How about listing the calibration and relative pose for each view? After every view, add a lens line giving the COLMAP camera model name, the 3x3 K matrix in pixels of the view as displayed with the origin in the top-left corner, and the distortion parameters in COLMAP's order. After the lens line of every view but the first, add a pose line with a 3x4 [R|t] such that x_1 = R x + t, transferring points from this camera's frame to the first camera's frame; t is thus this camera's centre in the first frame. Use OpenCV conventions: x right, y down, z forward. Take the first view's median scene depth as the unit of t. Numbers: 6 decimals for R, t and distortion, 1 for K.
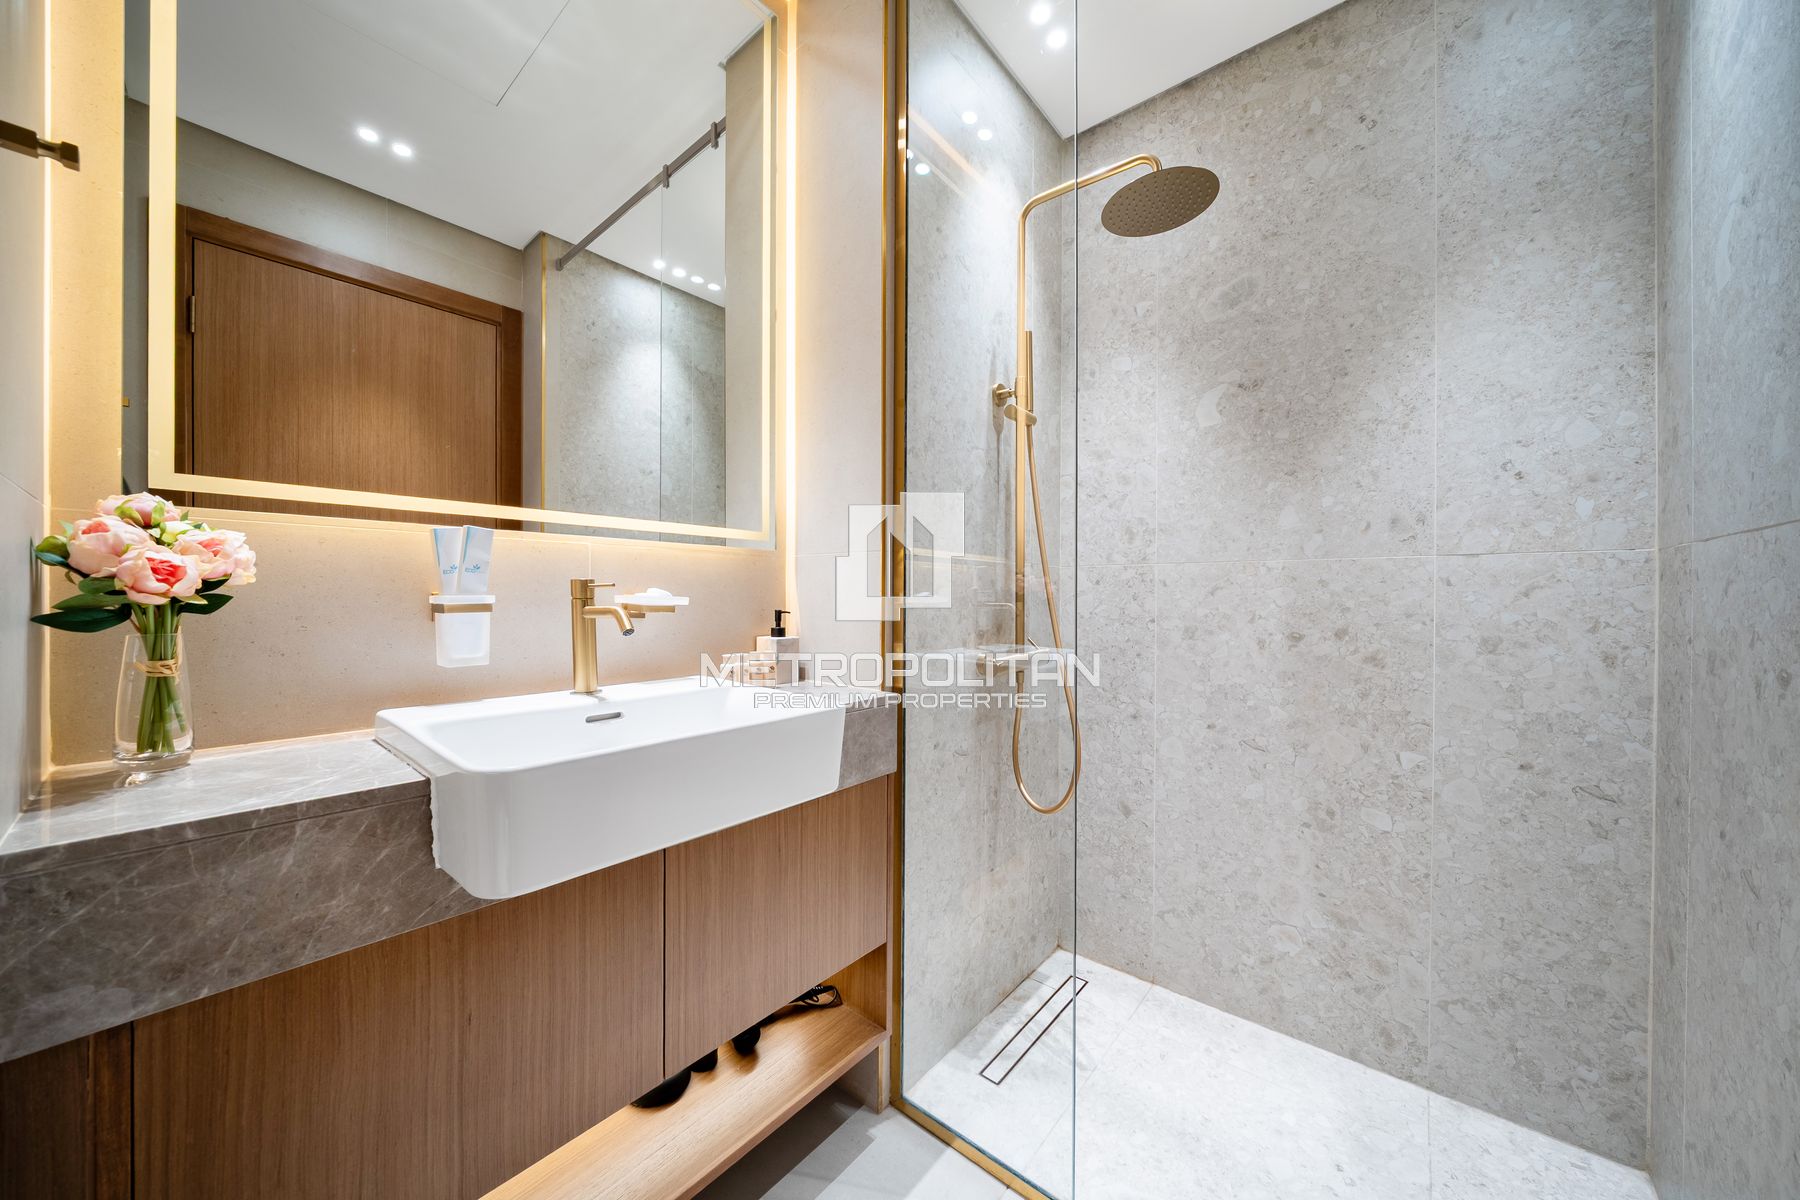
lens RADIAL K [[625.3, 0, 893.6], [0, 625.3, 595.7], [0, 0, 1]] dist [-0.012923, 0.001825]
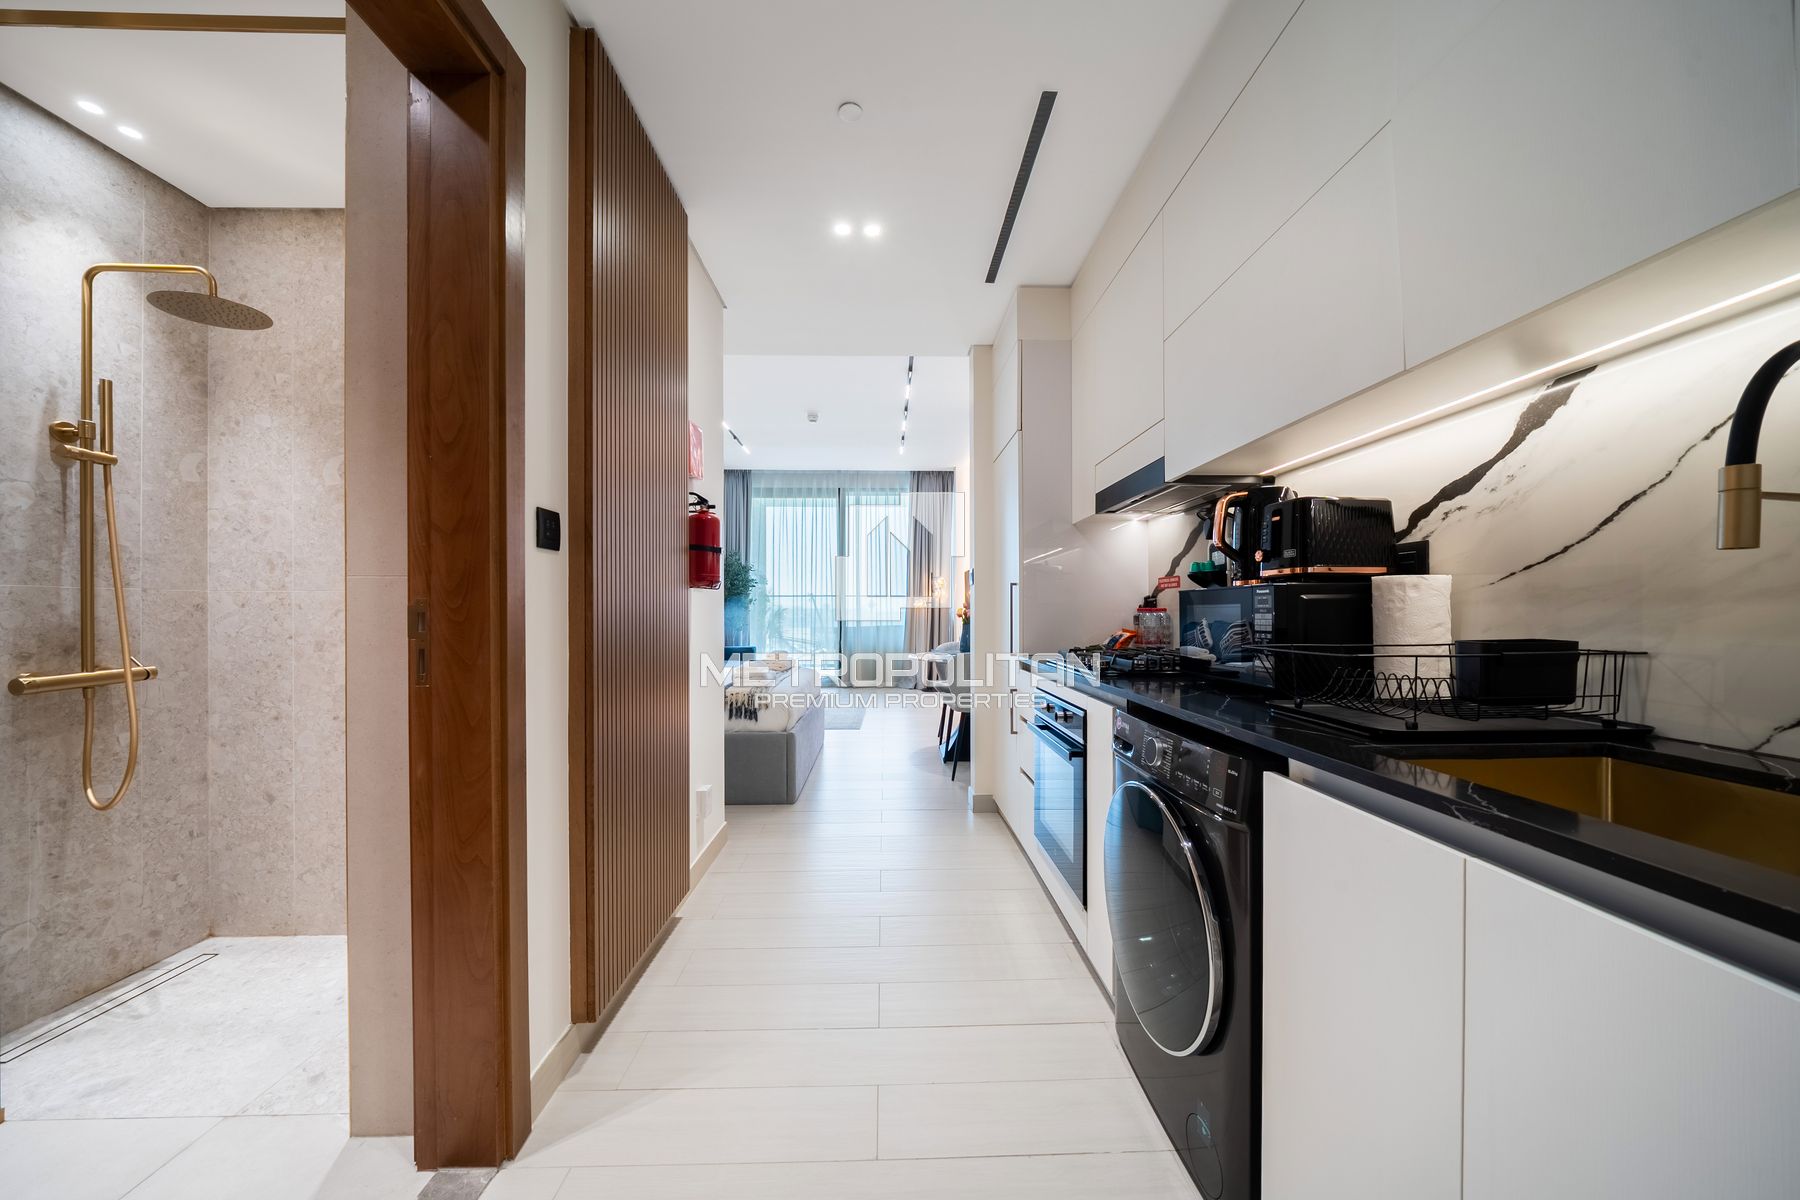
lens RADIAL K [[625.3, 0, 908.9], [0, 625.3, 608.1], [0, 0, 1]] dist [-0.012923, 0.001825]
pose [[0.741227, -0.002113, 0.671251, 0.500396], [0.005110, 0.999984, -0.002495, -0.007722], [-0.671235, 0.005280, 0.741226, -0.705405]]
